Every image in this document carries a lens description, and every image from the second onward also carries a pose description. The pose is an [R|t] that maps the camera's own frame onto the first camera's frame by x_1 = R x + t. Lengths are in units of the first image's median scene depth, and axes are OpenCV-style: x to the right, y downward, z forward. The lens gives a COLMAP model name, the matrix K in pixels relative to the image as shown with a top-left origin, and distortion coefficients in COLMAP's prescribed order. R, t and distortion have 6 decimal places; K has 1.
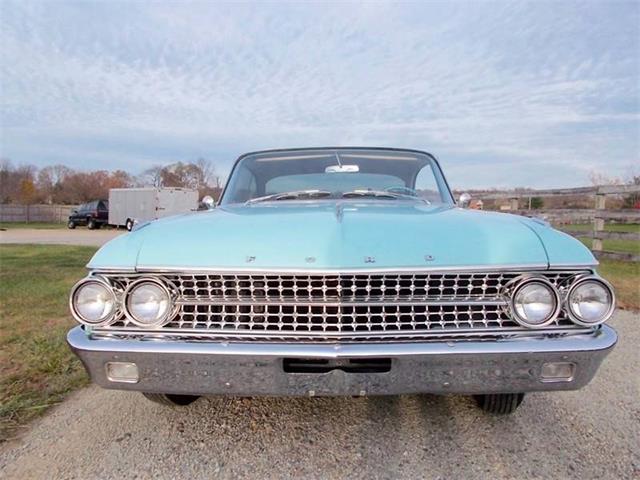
lens RADIAL K [[495.9, 0, 317.6], [0, 495.9, 238.5], [0, 0, 1]] dist [0.024065, -0.024319]
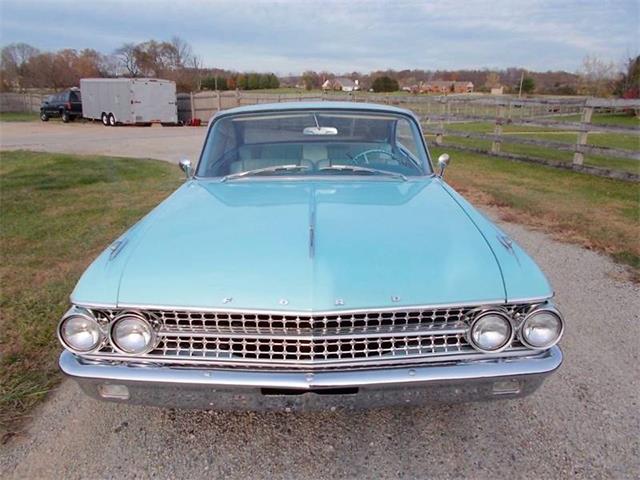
lens RADIAL K [[495.9, 0, 317.6], [0, 495.9, 238.5], [0, 0, 1]] dist [0.024065, -0.024319]
pose [[0.999556, -0.011751, 0.027385, 0.027311], [0.005128, 0.973081, 0.230407, -0.299906], [-0.029356, -0.230164, 0.972709, 0.000699]]
